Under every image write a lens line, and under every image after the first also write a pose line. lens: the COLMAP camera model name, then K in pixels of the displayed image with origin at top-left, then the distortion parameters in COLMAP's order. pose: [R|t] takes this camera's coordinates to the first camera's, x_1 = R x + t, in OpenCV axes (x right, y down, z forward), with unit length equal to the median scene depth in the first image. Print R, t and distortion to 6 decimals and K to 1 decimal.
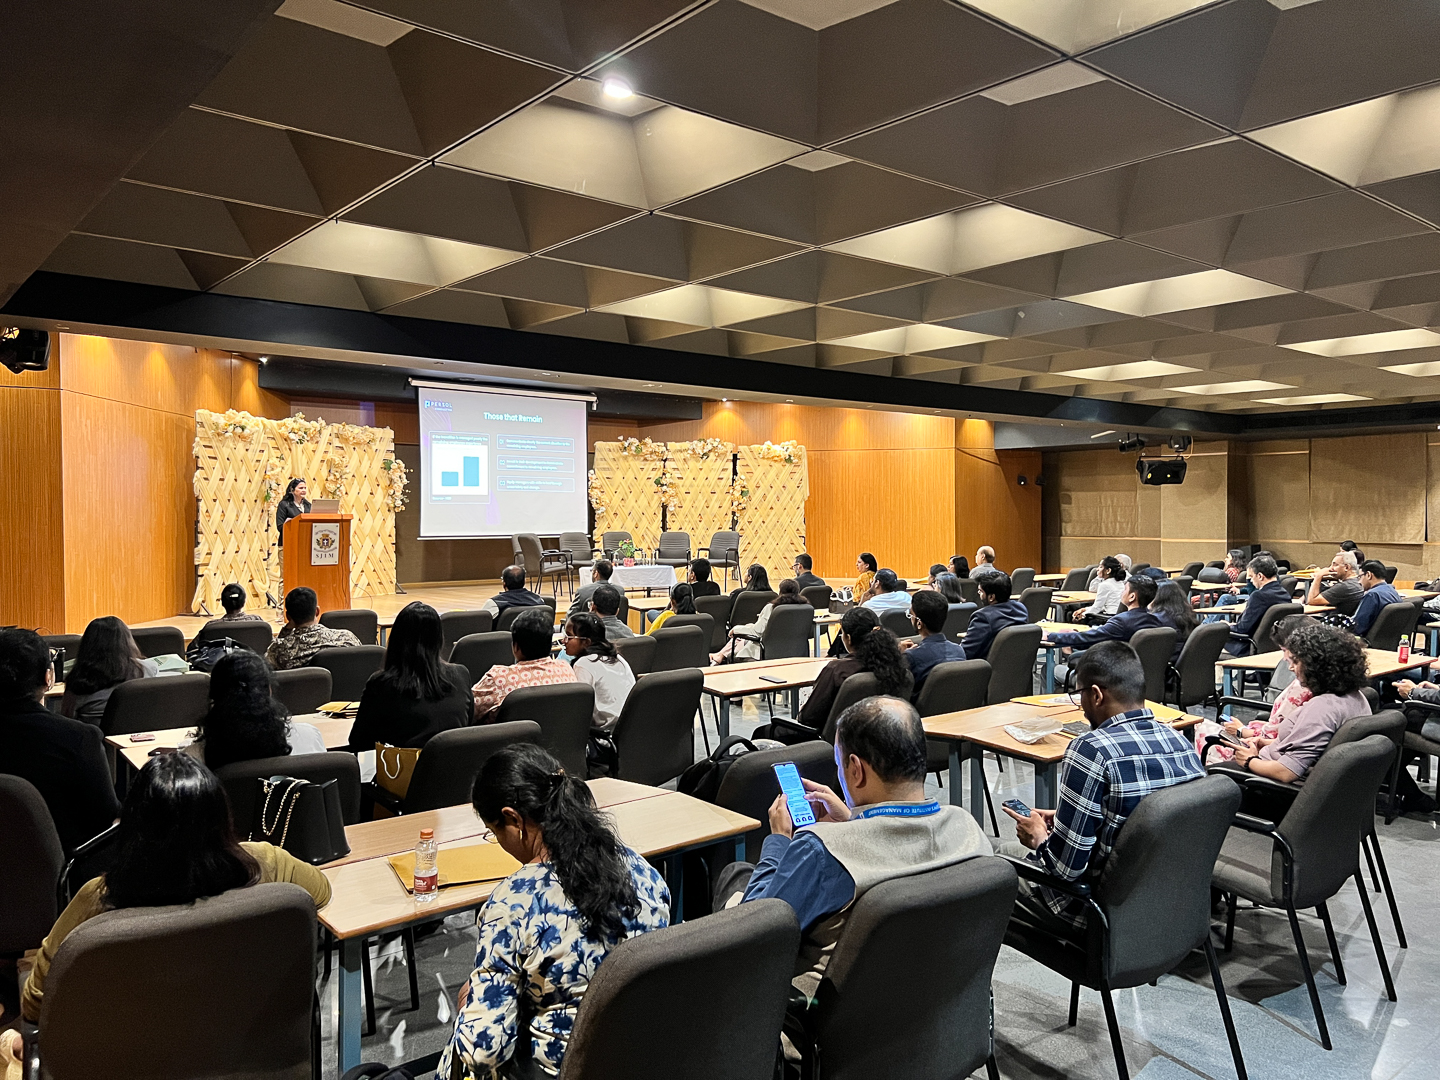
lens RADIAL K [[1081.9, 0, 720.0], [0, 1081.9, 540.0], [0, 0, 1]] dist [0.029300, -0.000533]
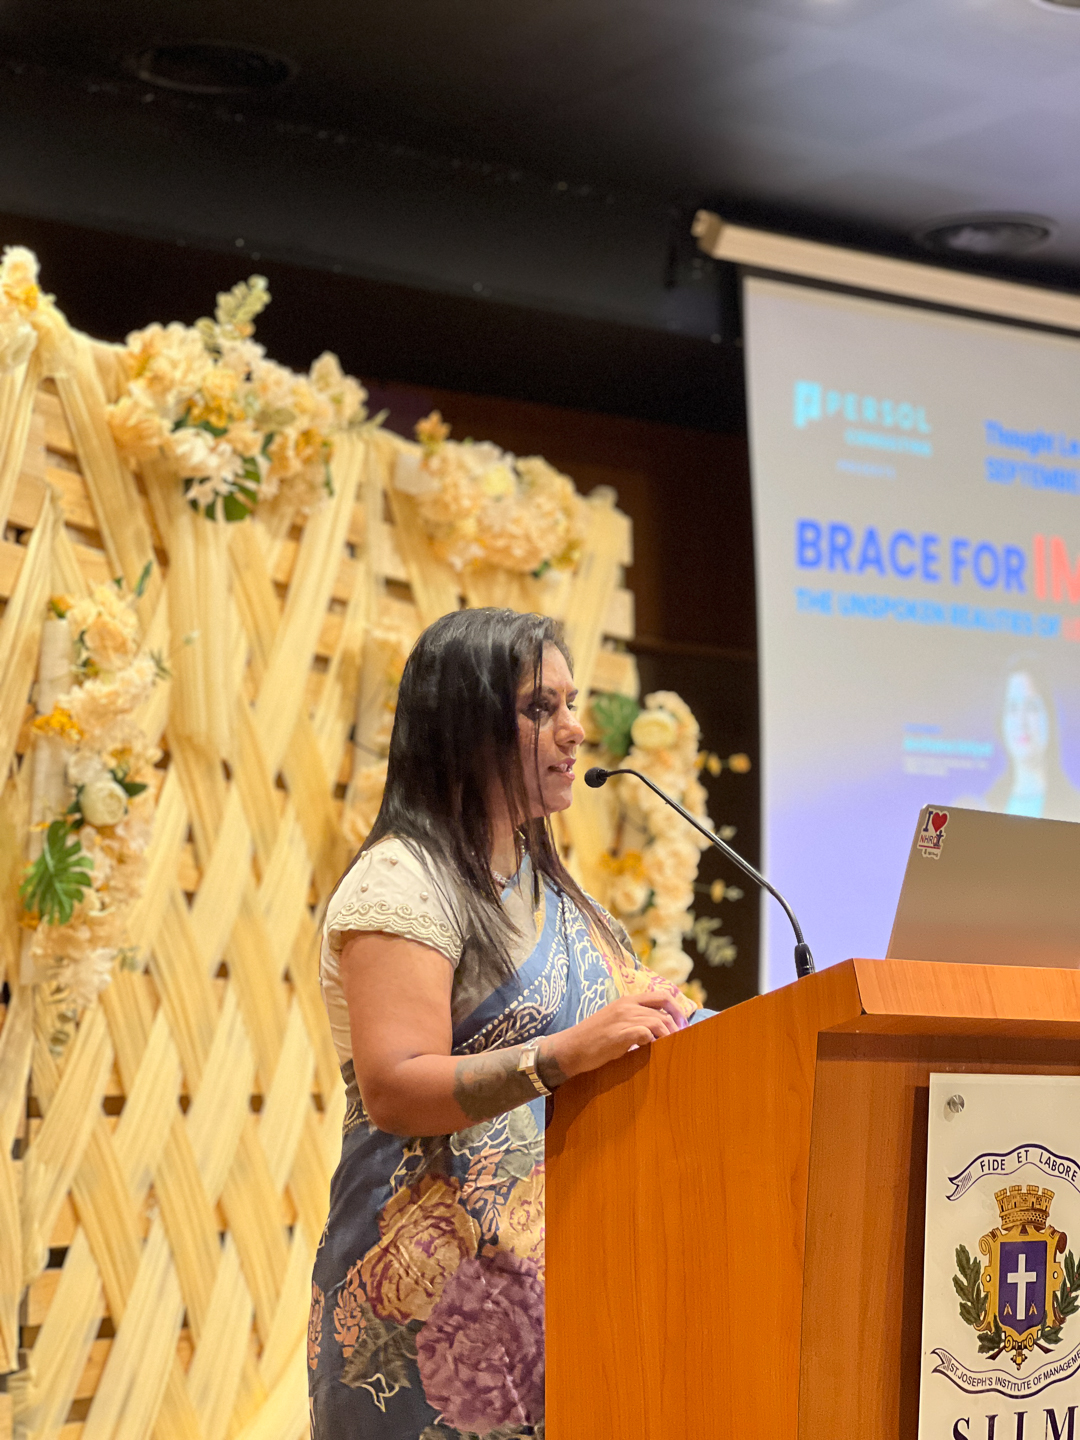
lens RADIAL K [[3227.8, 0, 540.0], [0, 3227.8, 720.0], [0, 0, 1]] dist [0.056111, 0.618084]
pose [[0.997727, -0.004995, -0.067199, -0.307454], [-0.004301, 0.990496, -0.137473, -0.005727], [0.067247, 0.137450, 0.988223, 0.576740]]
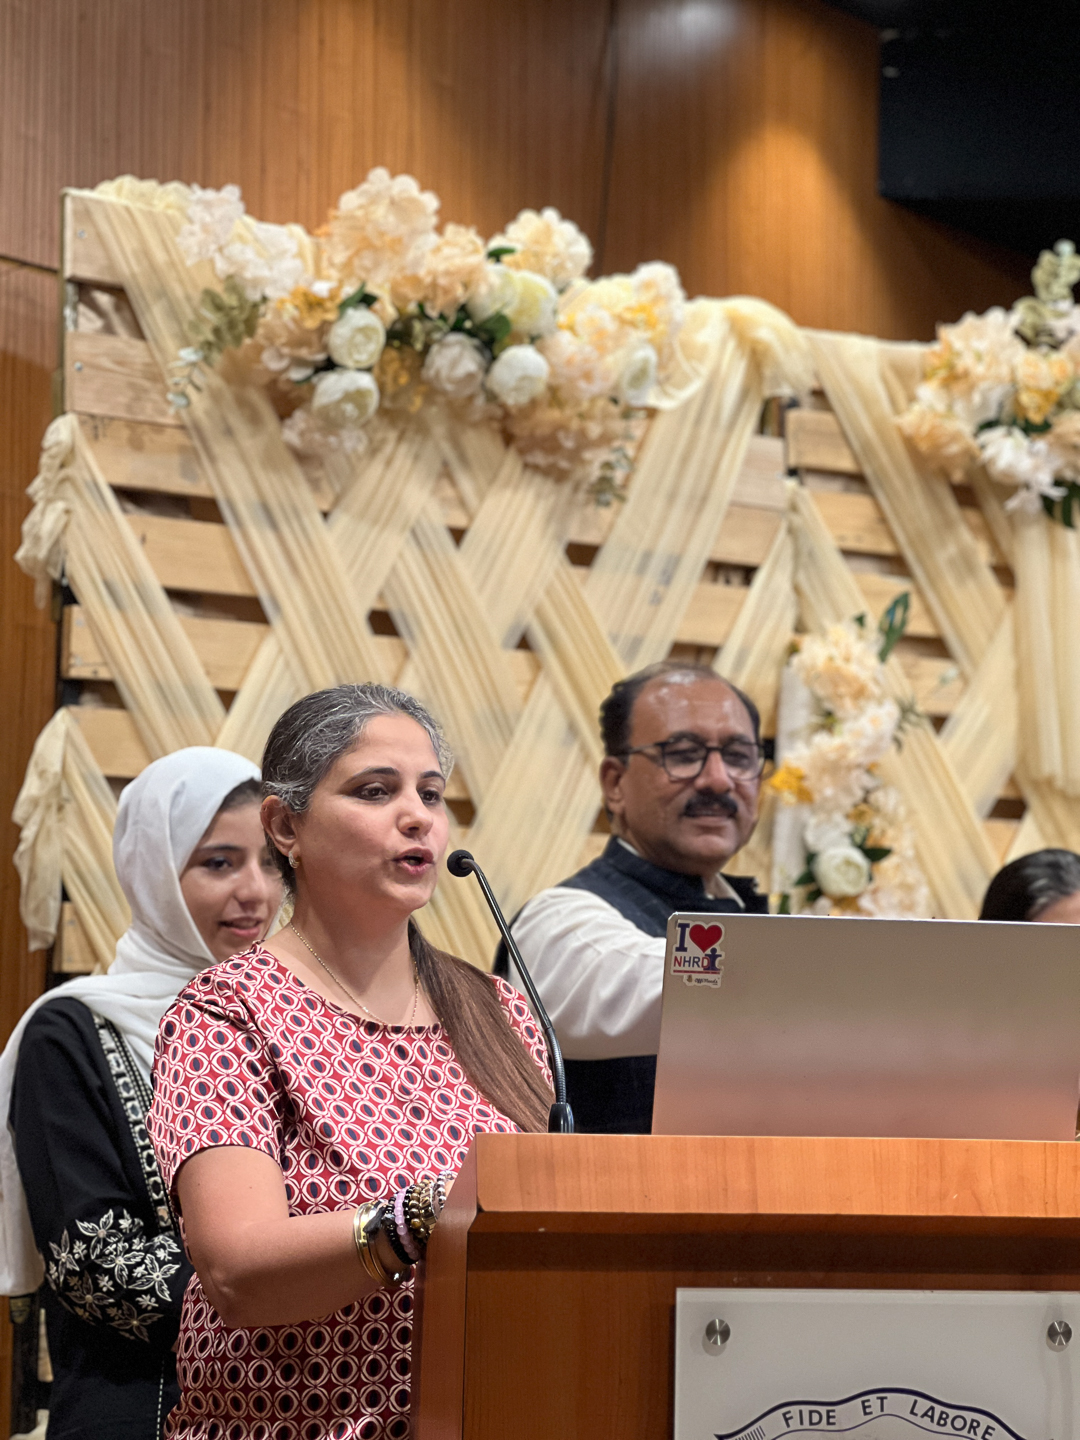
lens RADIAL K [[3307.0, 0, 540.8], [0, 3307.0, 579.8], [0, 0, 1]] dist [0.044954, 0.282148]
pose [[0.779954, -0.093096, -0.618875, -0.200836], [-0.018672, 0.984973, -0.171698, -0.017981], [0.625559, 0.145472, 0.766495, 0.660840]]
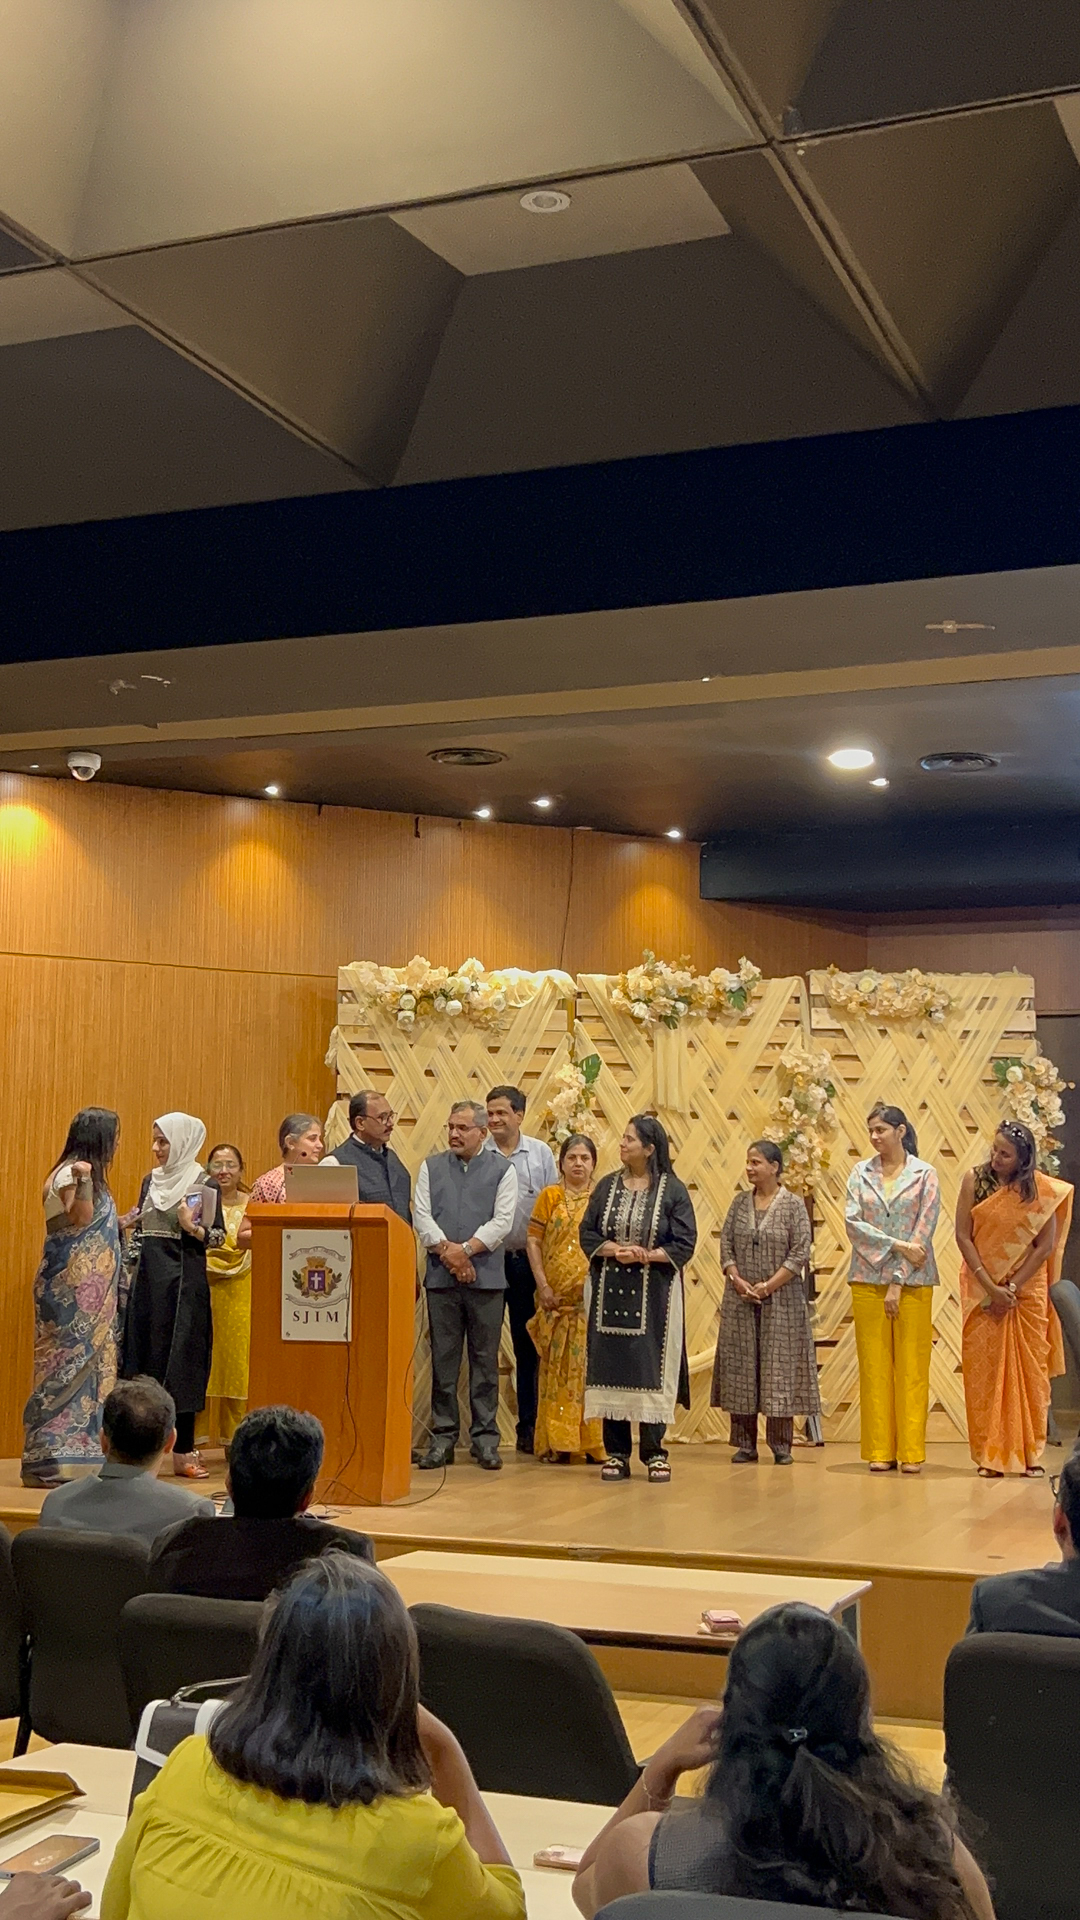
lens RADIAL K [[2203.9, 0, 540.0], [0, 2203.9, 960.0], [0, 0, 1]] dist [0.271507, 0.004858]
pose [[0.483779, -0.089188, -0.870634, 0.285607], [-0.029700, 0.992548, -0.118180, -0.015538], [0.874686, 0.083031, 0.477525, 0.550475]]
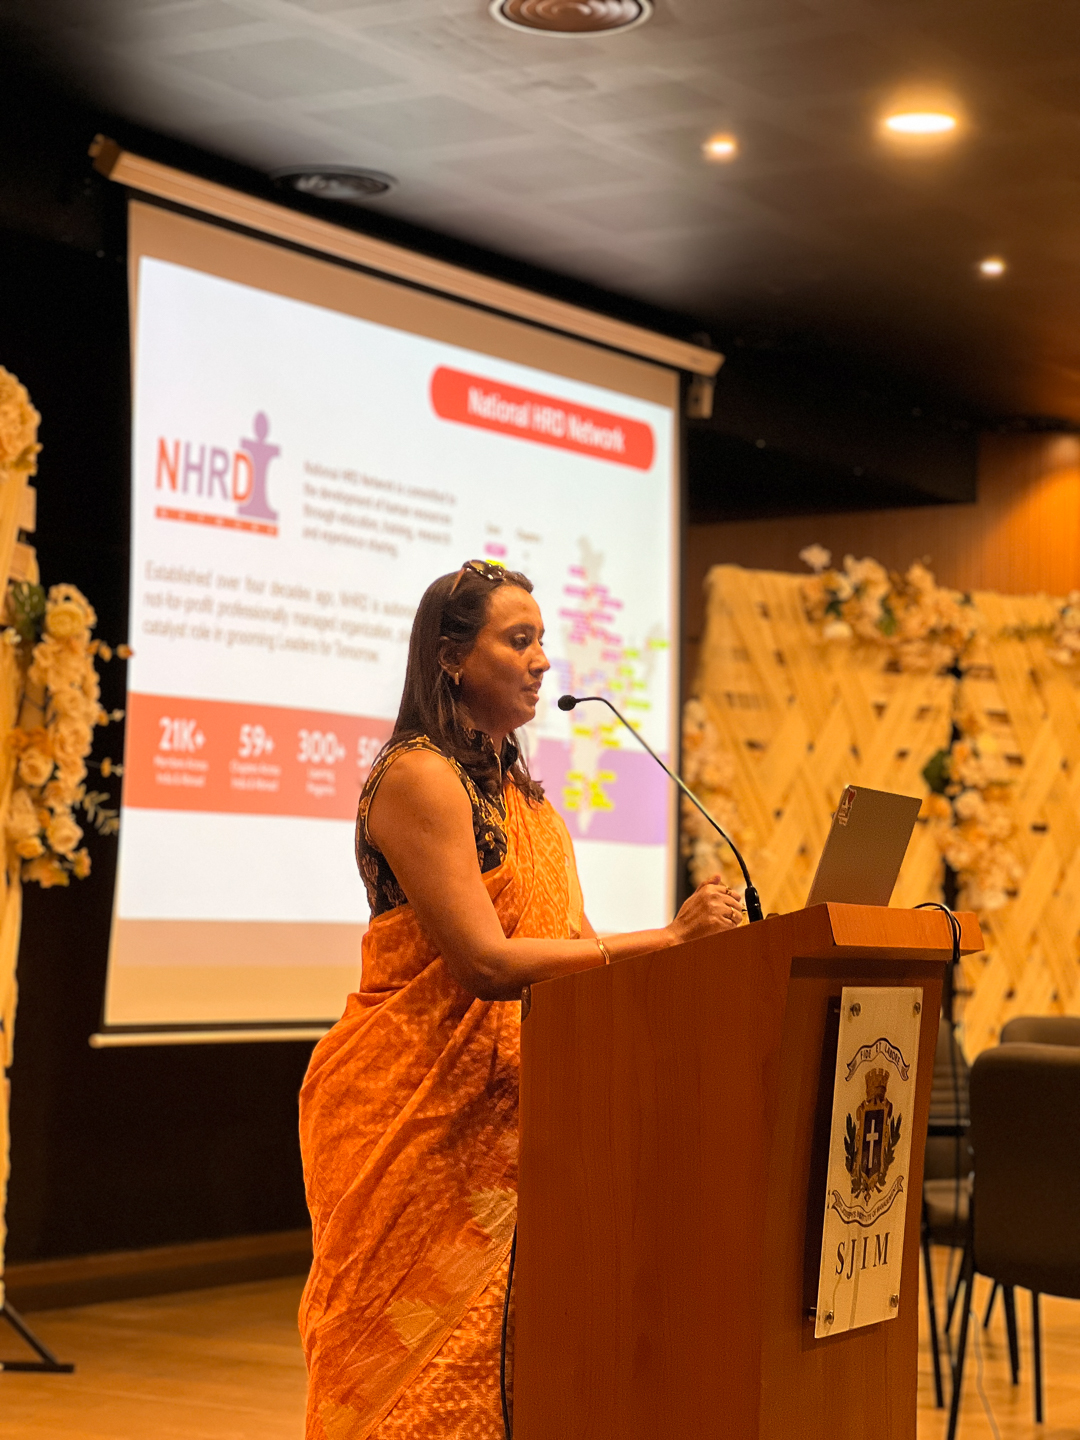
lens RADIAL K [[3201.8, 0, 540.0], [0, 3201.8, 720.0], [0, 0, 1]] dist [0.384142, 0.231056]
pose [[0.953939, 0.043616, 0.296812, -0.406262], [-0.019113, 0.996201, -0.084959, -0.010776], [-0.299390, 0.075373, 0.951149, 0.528427]]
